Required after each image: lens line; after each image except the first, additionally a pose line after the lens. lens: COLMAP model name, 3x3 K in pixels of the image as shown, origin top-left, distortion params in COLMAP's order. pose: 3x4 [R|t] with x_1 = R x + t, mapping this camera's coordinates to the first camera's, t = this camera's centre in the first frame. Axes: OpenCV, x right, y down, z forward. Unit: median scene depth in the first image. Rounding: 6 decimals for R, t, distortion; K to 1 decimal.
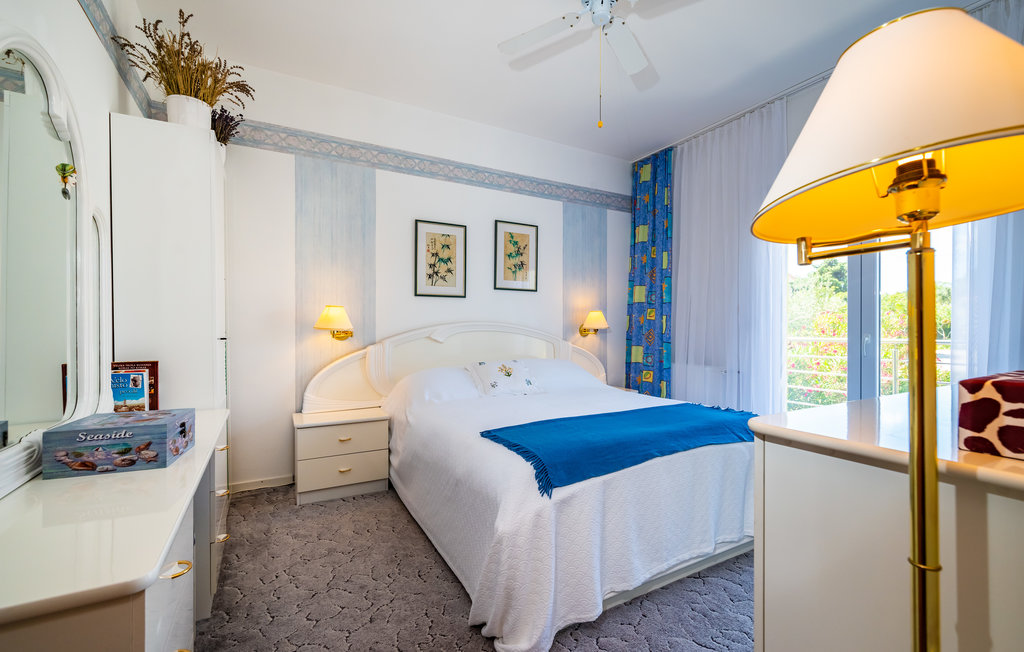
lens RADIAL K [[441.2, 0, 511.4], [0, 441.2, 324.8], [0, 0, 1]] dist [-0.001148, -0.000272]
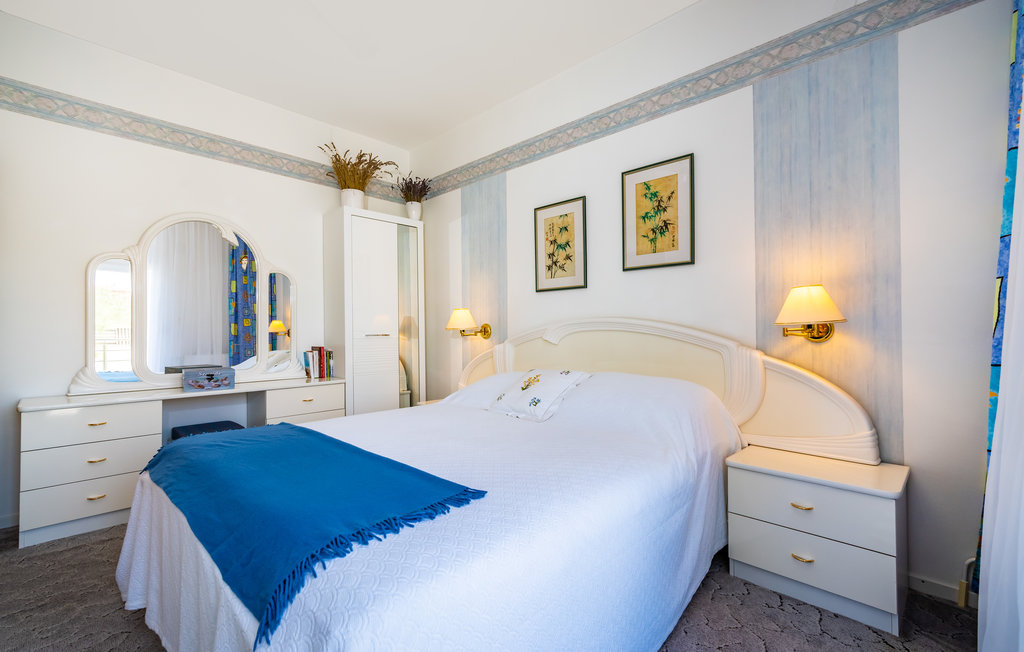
lens RADIAL K [[441.2, 0, 510.1], [0, 441.2, 331.3], [0, 0, 1]] dist [-0.001148, -0.000272]
pose [[0.280668, -0.005800, -0.959787, 0.622768], [-0.000077, 0.999982, -0.006066, 0.020912], [0.959805, 0.001777, 0.280663, 0.668751]]
